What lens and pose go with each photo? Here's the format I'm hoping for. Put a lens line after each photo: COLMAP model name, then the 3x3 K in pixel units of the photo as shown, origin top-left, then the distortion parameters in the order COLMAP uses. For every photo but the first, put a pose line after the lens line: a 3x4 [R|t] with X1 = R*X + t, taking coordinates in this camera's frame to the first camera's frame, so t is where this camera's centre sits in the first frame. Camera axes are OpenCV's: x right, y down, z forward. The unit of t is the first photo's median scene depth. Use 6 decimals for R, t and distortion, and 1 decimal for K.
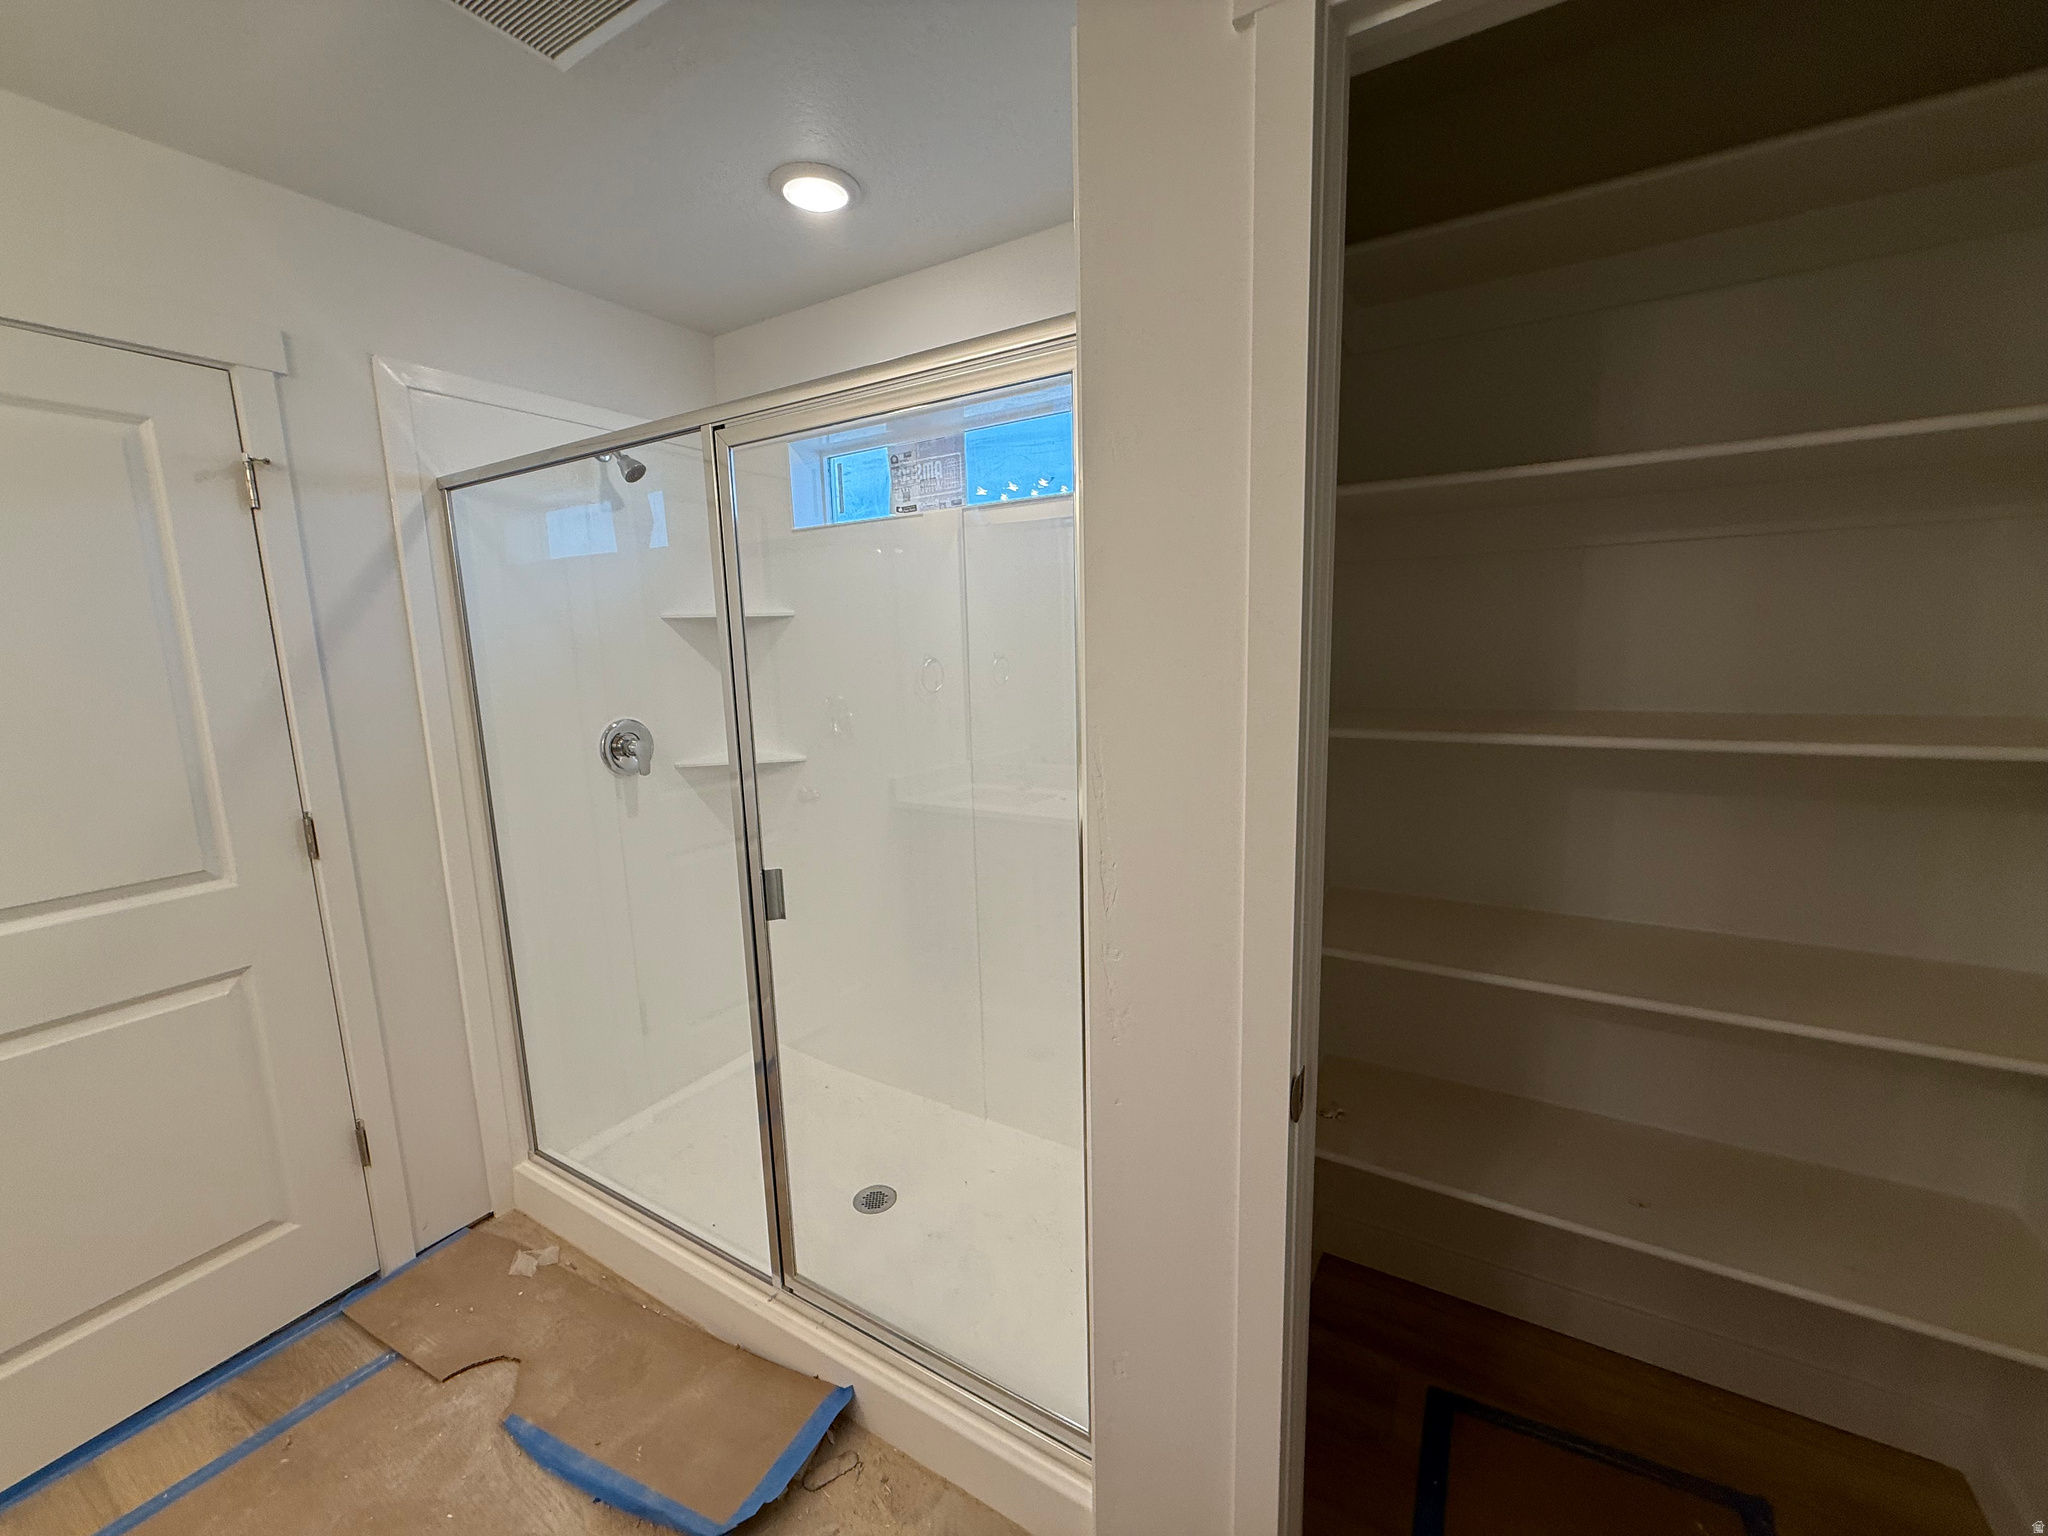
lens RADIAL K [[824.4, 0, 1015.3], [0, 824.4, 772.0], [0, 0, 1]] dist [0.000722, 0.000449]
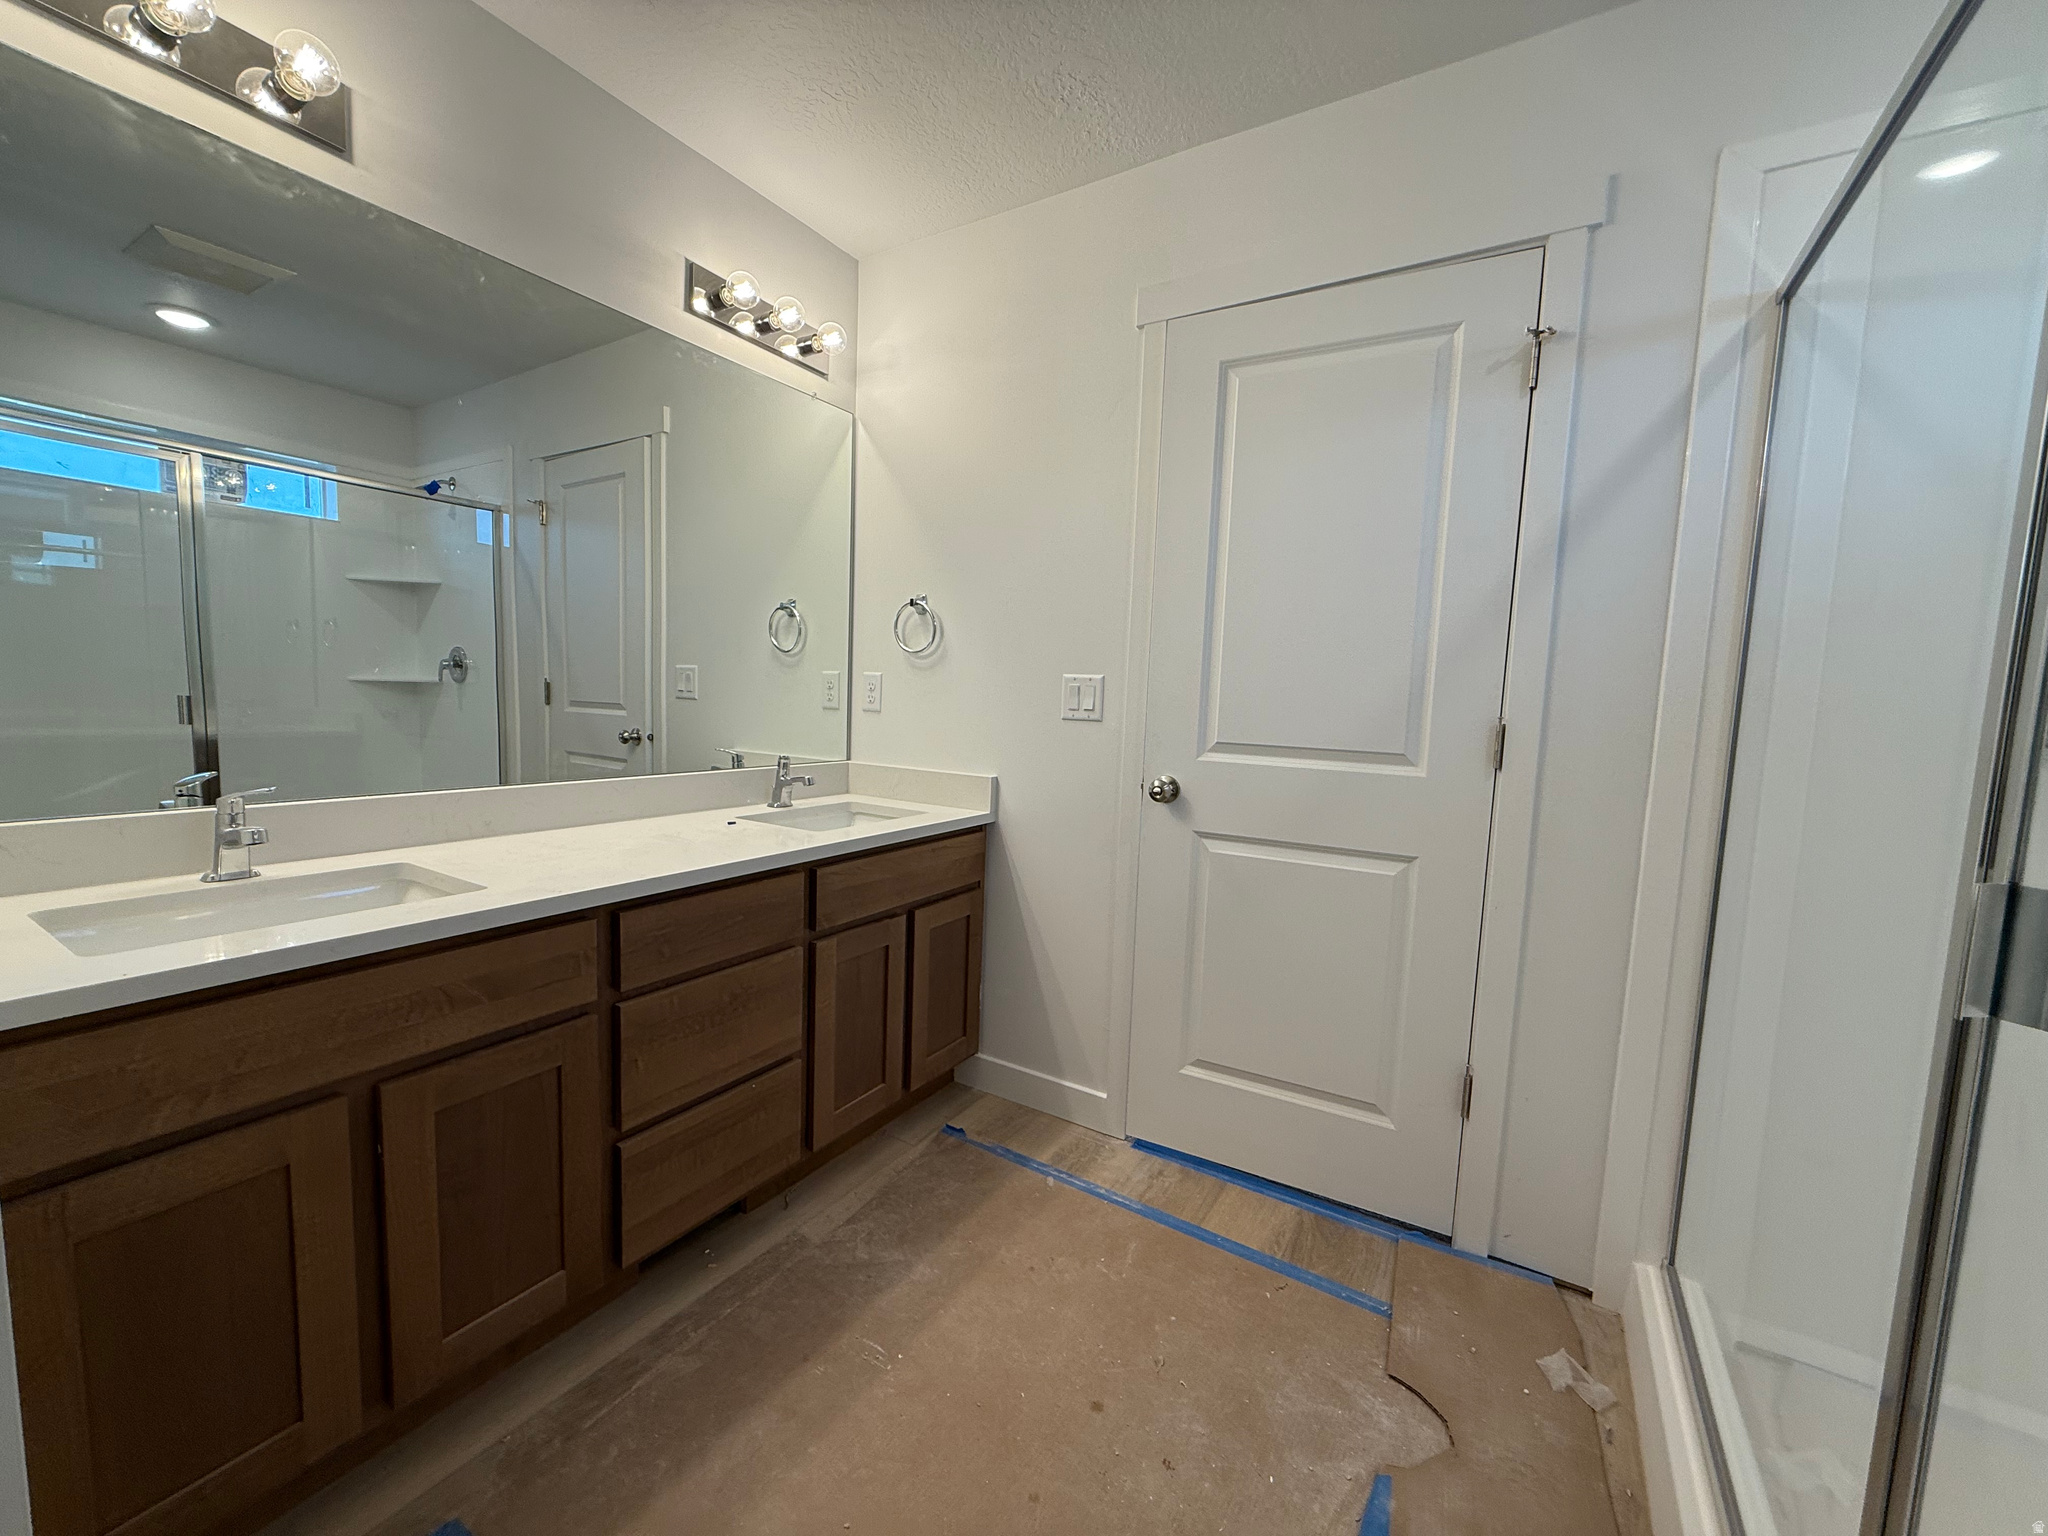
lens RADIAL K [[814.3, 0, 1017.7], [0, 814.3, 769.4], [0, 0, 1]] dist [-0.001387, 0.000190]
pose [[-0.007556, 0.124267, -0.992220, 0.059277], [-0.195964, 0.972825, 0.123330, 0.103417], [0.980582, 0.195371, 0.017002, 0.483010]]
